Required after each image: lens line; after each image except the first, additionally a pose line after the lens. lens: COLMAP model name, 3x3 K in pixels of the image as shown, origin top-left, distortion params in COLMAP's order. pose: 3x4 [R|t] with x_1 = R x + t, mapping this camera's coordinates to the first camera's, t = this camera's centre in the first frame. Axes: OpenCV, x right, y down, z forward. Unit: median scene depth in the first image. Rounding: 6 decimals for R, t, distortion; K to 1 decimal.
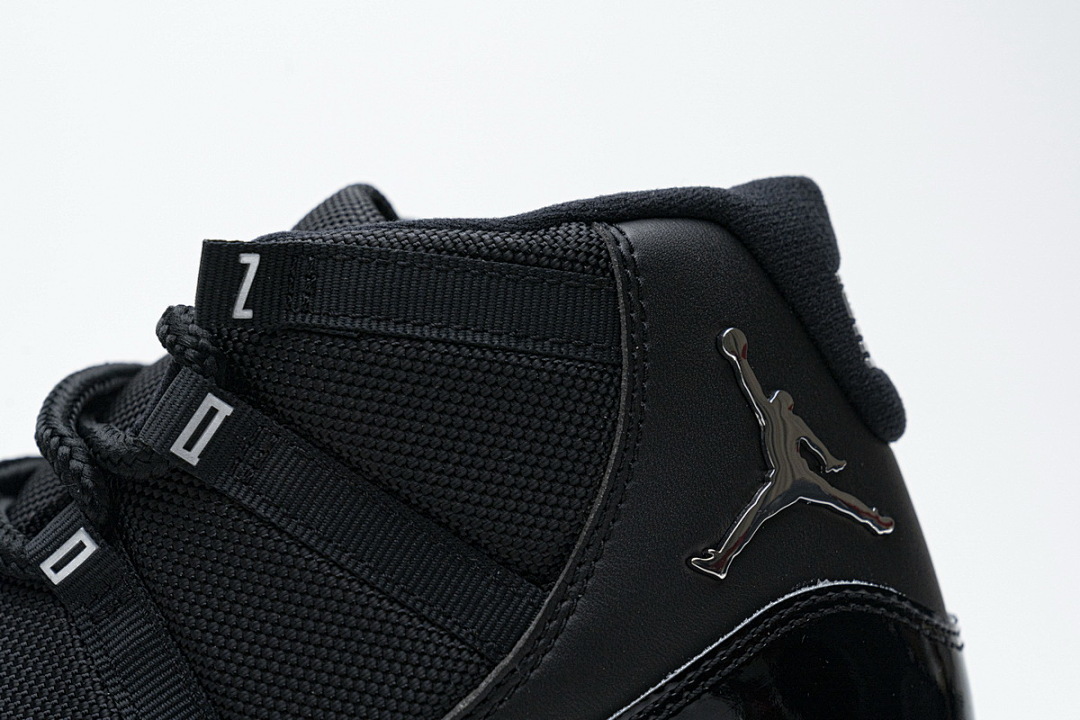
lens RADIAL K [[2021.4, 0, 536.2], [0, 2021.4, 354.8], [0, 0, 1]] dist [0.013037, 0.000000]
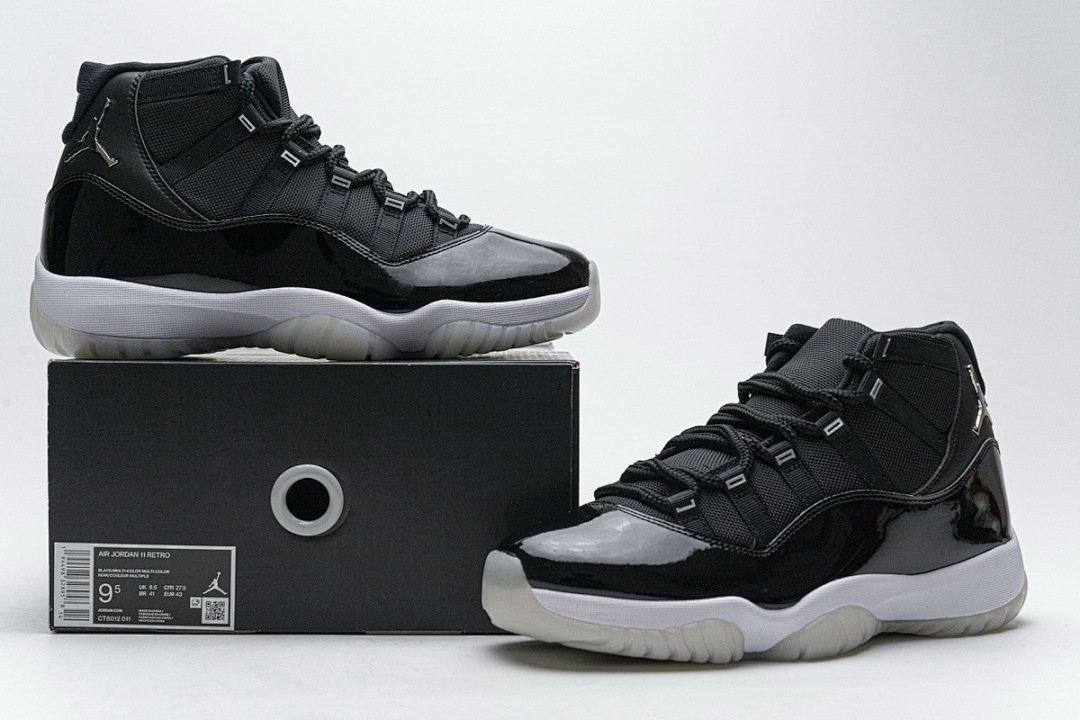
lens RADIAL K [[1715.4, 0, 545.6], [0, 1715.4, 362.4], [0, 0, 1]] dist [0.023882, 0.000000]
pose [[0.856083, 0.032818, 0.515795, -2.105255], [-0.009453, 0.998809, -0.047861, 0.134575], [-0.516752, 0.036097, 0.855374, -1.177916]]
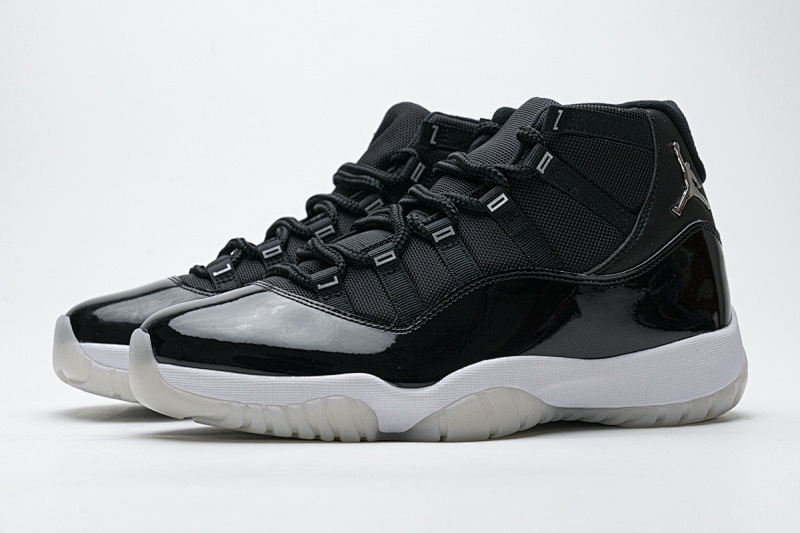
lens RADIAL K [[1546.1, 0, 401.0], [0, 1546.1, 265.1], [0, 0, 1]] dist [0.064282, 0.000000]
pose [[0.939119, 0.021481, 0.342920, -1.210540], [-0.009116, 0.999250, -0.037631, 0.292267], [-0.343472, 0.032213, 0.938610, -1.230891]]
